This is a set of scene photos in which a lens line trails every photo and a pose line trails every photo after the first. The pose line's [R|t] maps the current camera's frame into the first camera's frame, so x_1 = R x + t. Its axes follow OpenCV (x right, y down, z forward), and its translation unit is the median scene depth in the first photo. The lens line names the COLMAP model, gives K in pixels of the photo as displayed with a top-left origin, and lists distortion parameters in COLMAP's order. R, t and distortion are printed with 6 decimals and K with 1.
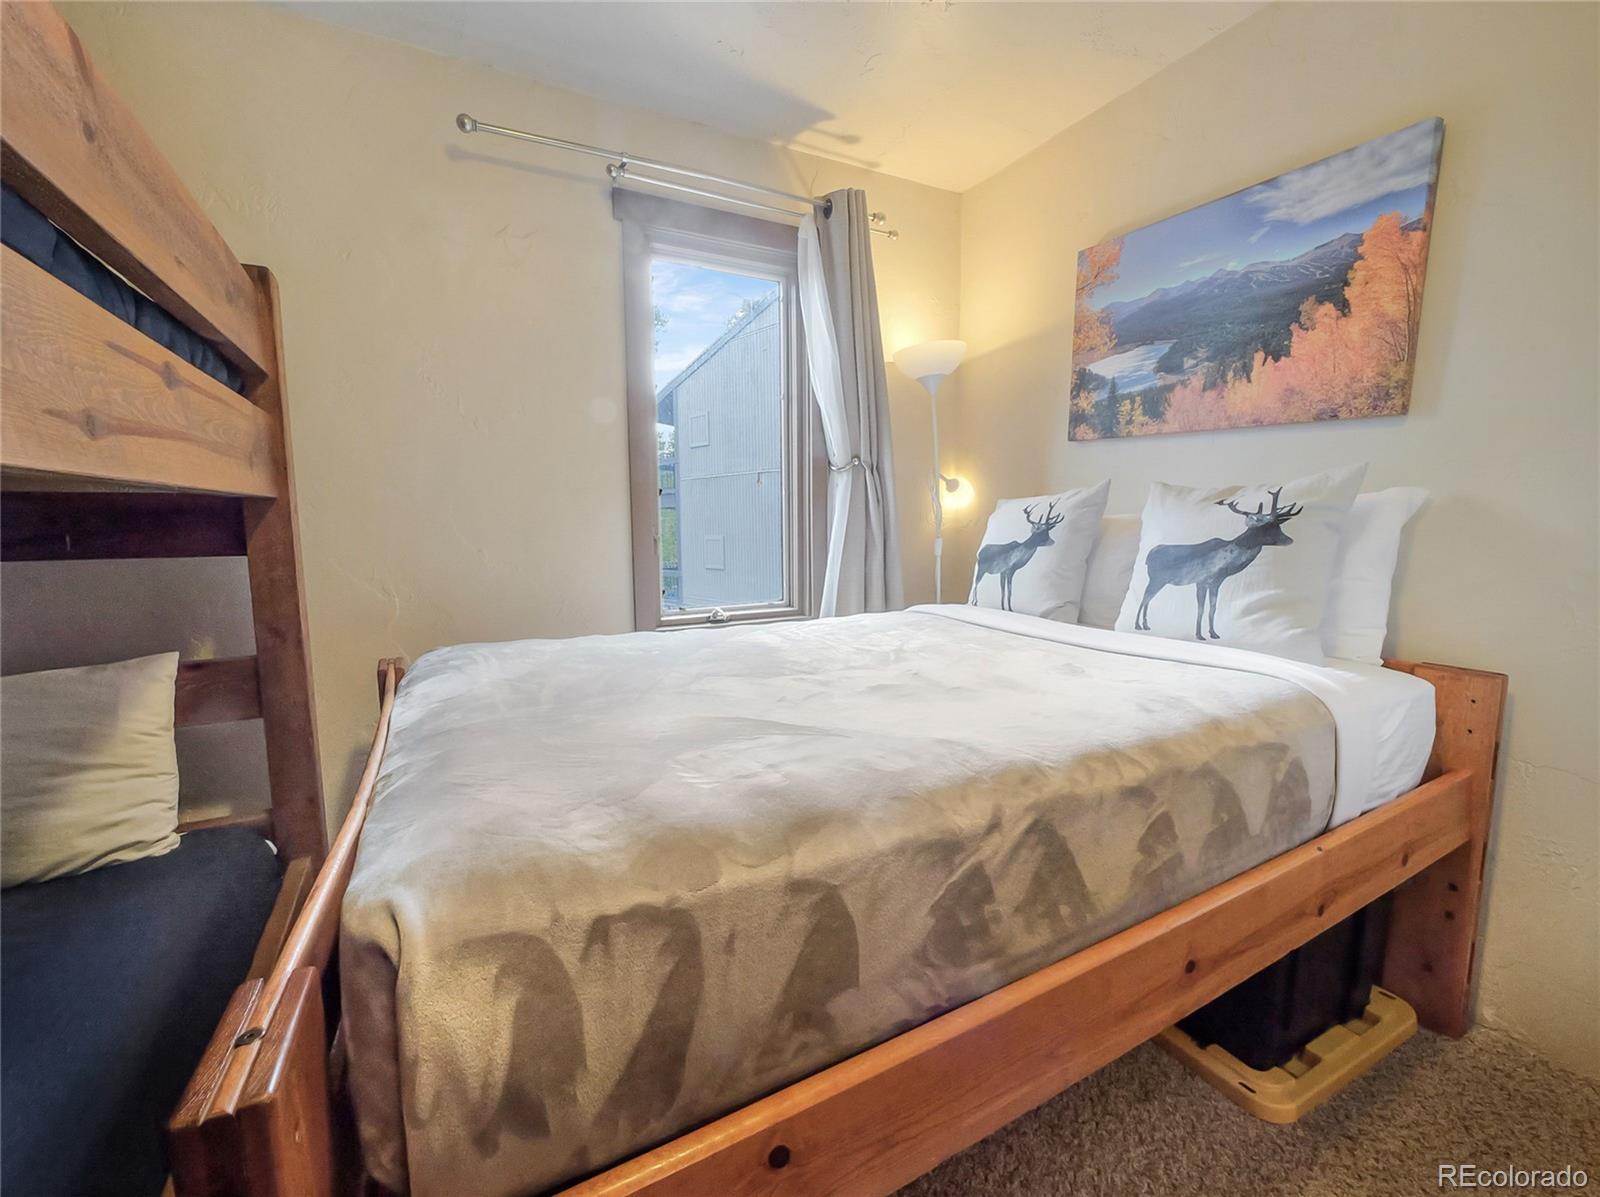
lens RADIAL K [[675.6, 0, 785.5], [0, 675.6, 591.0], [0, 0, 1]] dist [-0.000622, 0.000037]
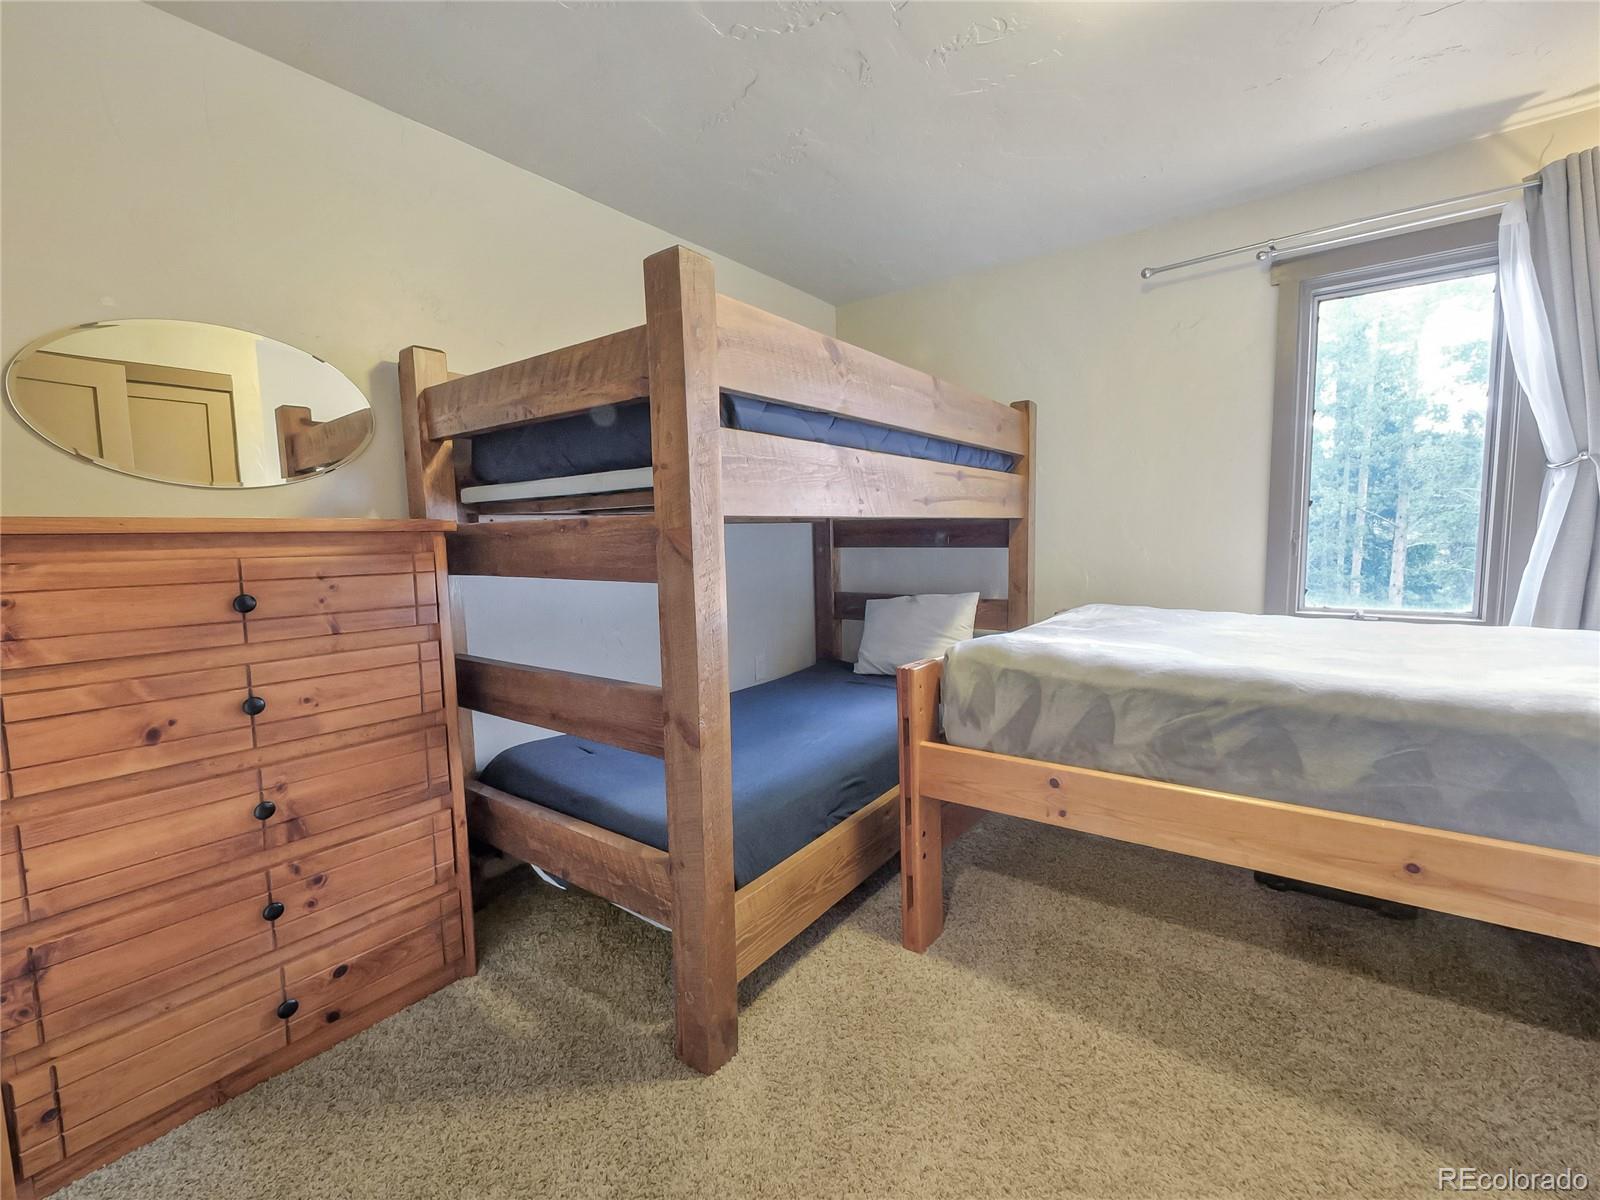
lens RADIAL K [[675.6, 0, 785.5], [0, 675.6, 592.5], [0, 0, 1]] dist [-0.000622, 0.000037]
pose [[0.407786, 0.077250, -0.909804, 0.725136], [-0.080368, 0.995584, 0.048511, 0.034444], [0.909534, 0.053337, 0.412193, -0.395281]]
